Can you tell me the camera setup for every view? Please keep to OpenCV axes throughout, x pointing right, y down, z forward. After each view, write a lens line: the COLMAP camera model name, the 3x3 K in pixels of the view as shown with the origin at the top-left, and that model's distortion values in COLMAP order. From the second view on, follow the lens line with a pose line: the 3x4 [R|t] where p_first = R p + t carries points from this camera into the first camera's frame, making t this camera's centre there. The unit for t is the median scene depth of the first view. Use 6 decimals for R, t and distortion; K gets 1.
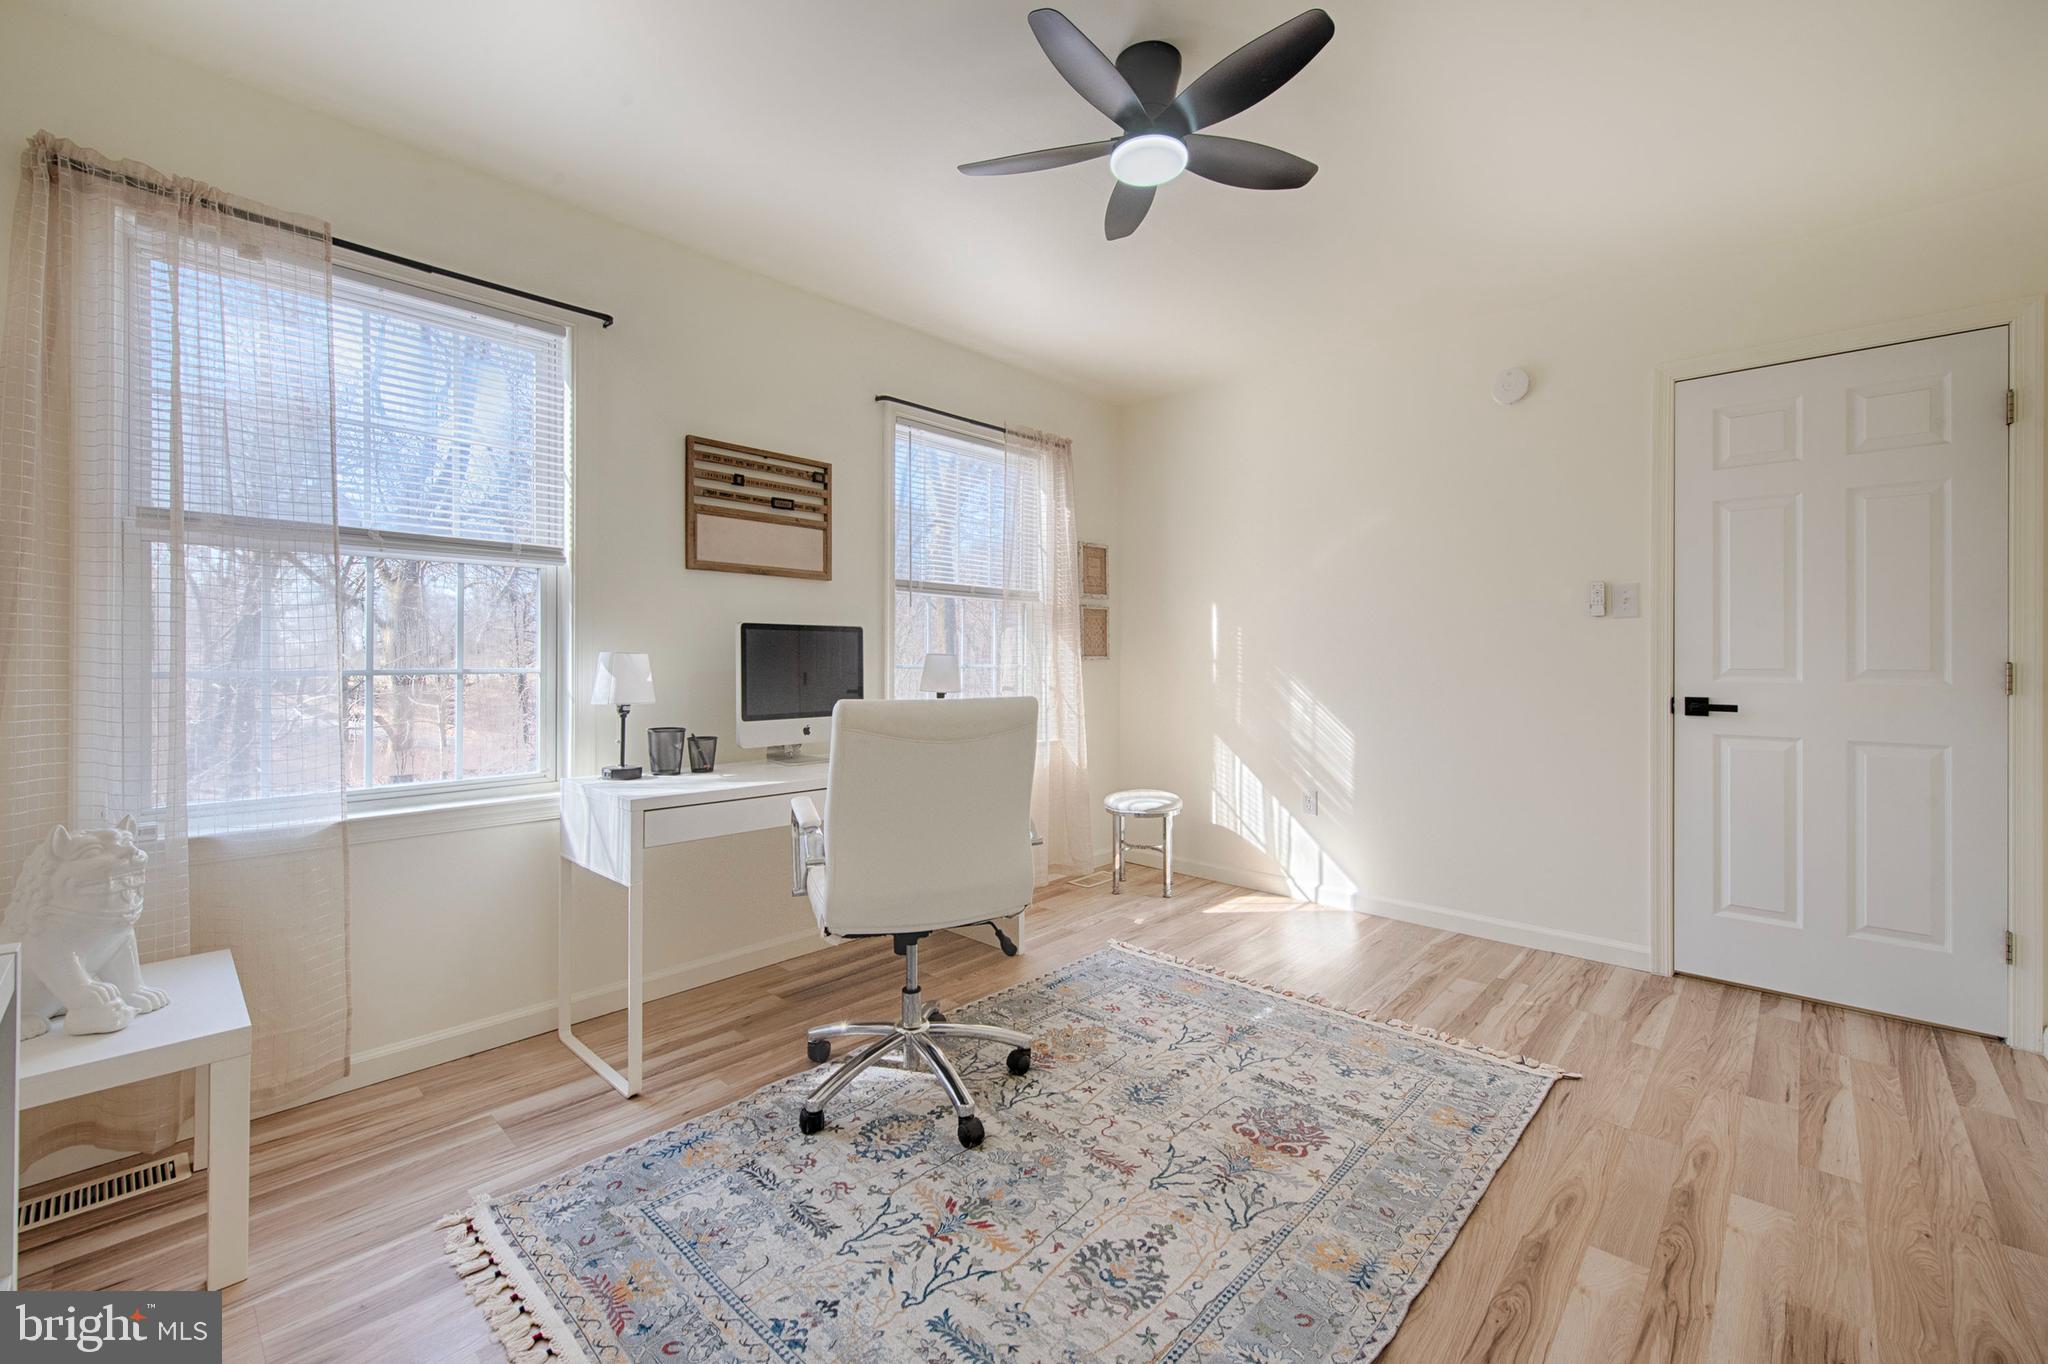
lens RADIAL K [[842.7, 0, 1034.6], [0, 842.7, 659.9], [0, 0, 1]] dist [0.002271, -0.000297]
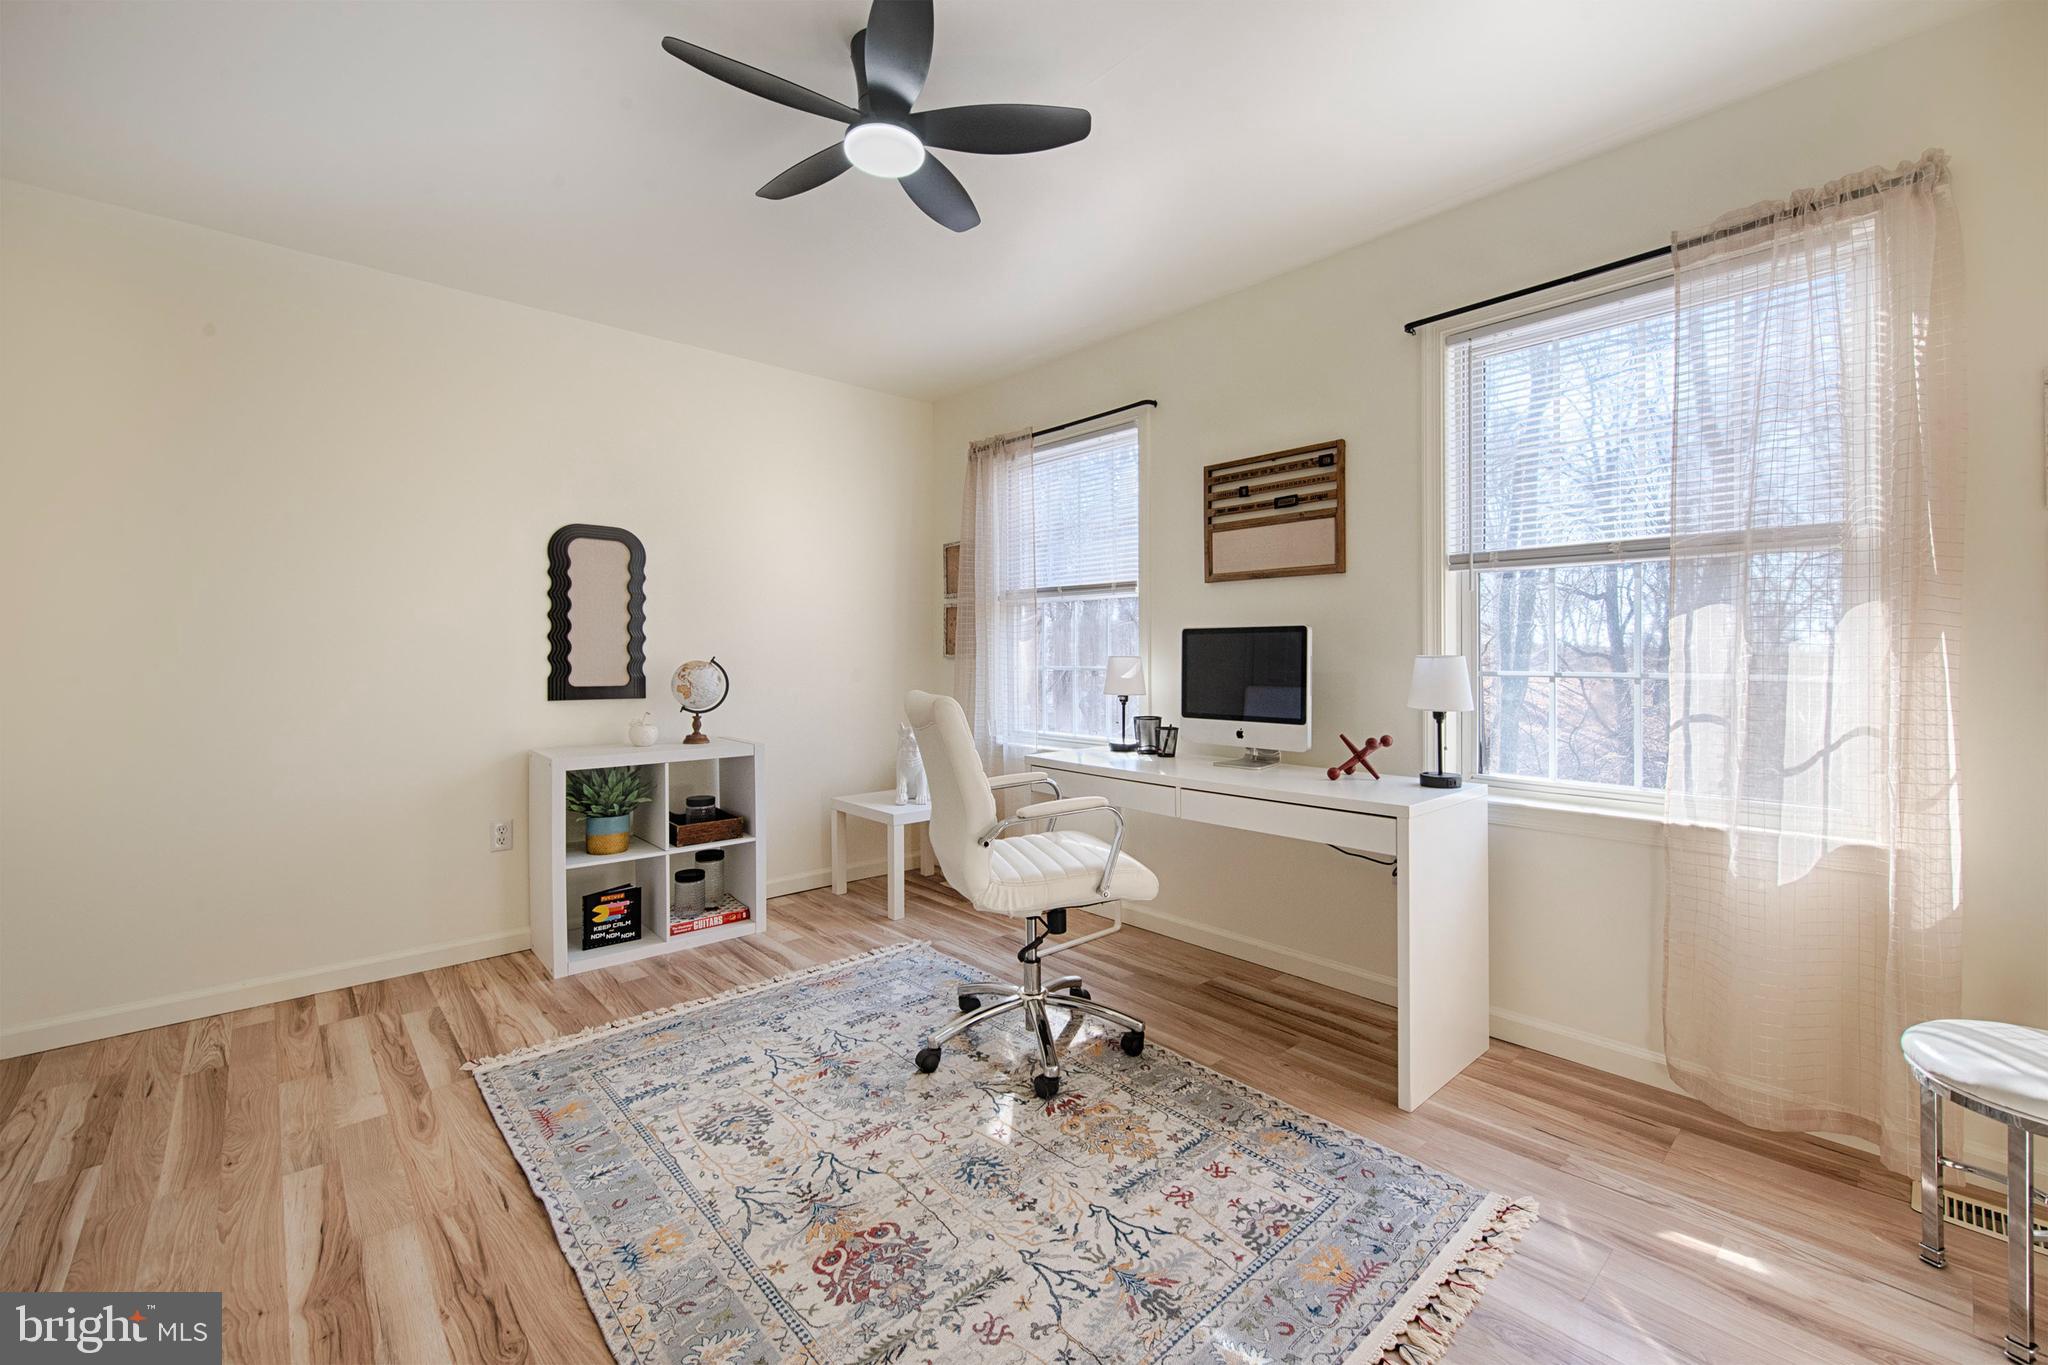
lens RADIAL K [[842.7, 0, 1034.6], [0, 842.7, 660.4], [0, 0, 1]] dist [0.002271, -0.000297]
pose [[-0.088749, 0.002379, -0.996051, 0.863154], [-0.004841, 0.999984, 0.002820, -0.004589], [0.996042, 0.005073, -0.088736, 0.993038]]
